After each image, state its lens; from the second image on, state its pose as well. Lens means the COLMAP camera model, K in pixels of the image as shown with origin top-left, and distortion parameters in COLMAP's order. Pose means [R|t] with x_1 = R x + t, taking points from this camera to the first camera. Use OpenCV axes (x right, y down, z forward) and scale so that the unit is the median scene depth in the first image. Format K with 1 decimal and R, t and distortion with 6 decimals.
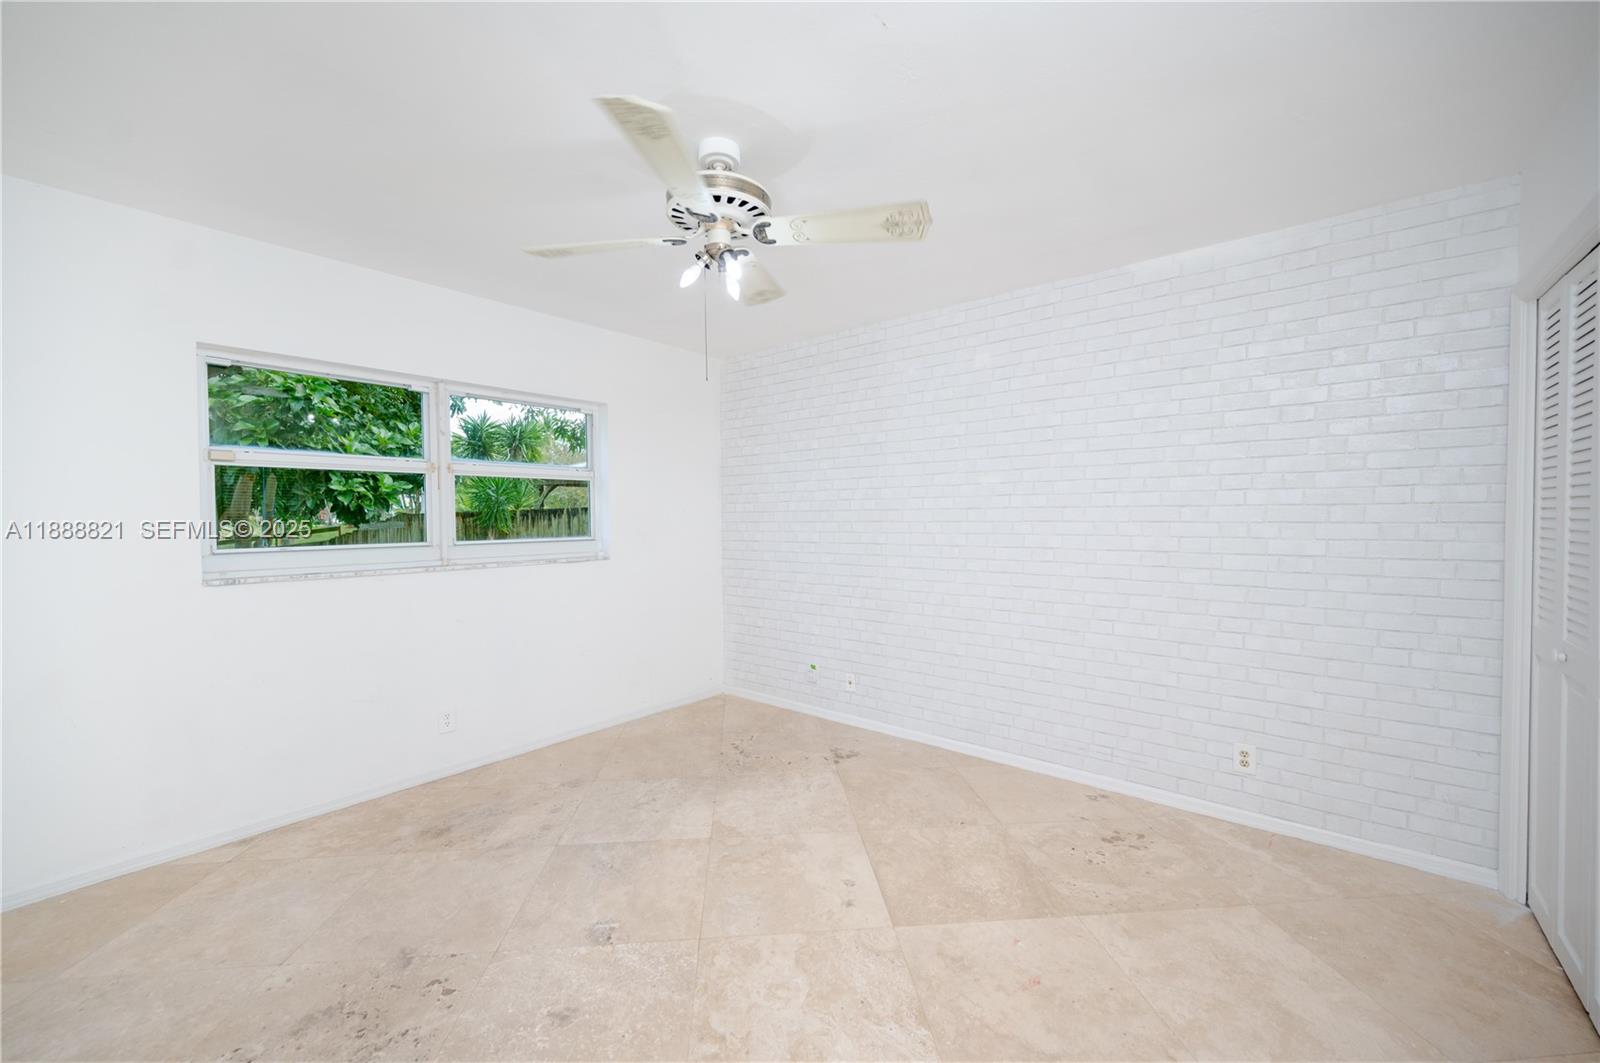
lens RADIAL K [[625.5, 0, 796.0], [0, 625.5, 525.9], [0, 0, 1]] dist [-0.000913, -0.000737]
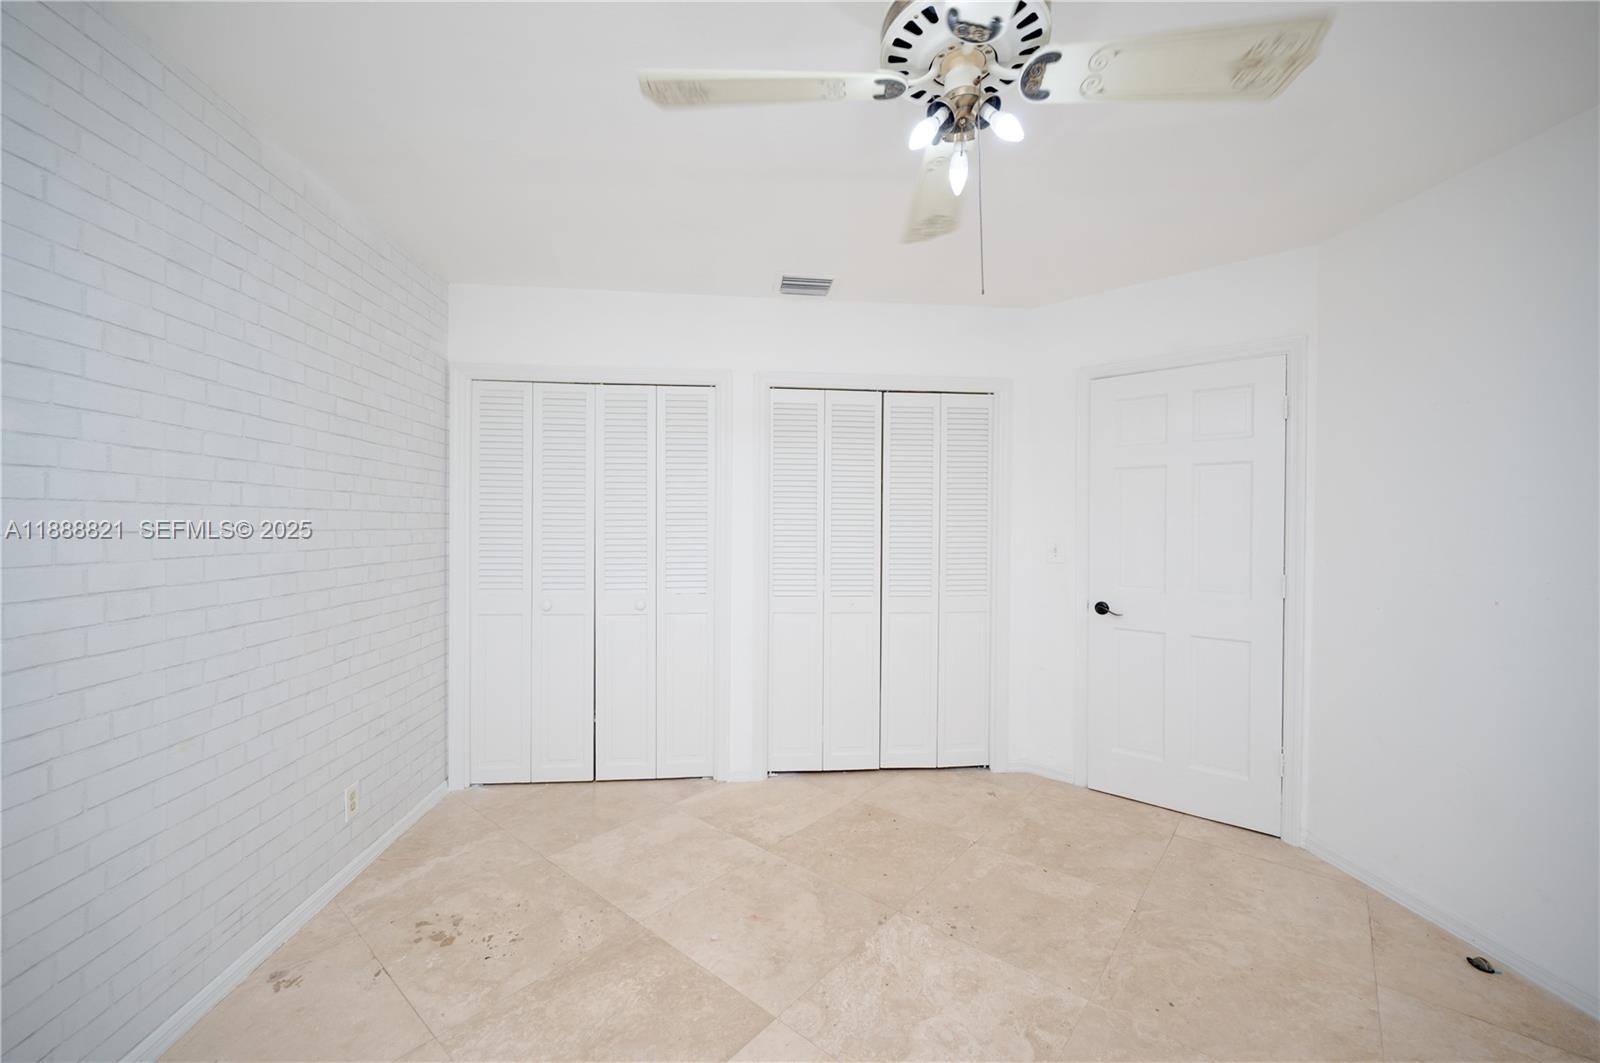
lens RADIAL K [[625.5, 0, 796.0], [0, 625.5, 525.9], [0, 0, 1]] dist [-0.000913, -0.000737]
pose [[-0.703407, -0.004028, 0.710776, -0.464420], [0.008151, 0.999872, 0.013733, -0.027428], [-0.710740, 0.015454, -0.703285, 1.597698]]
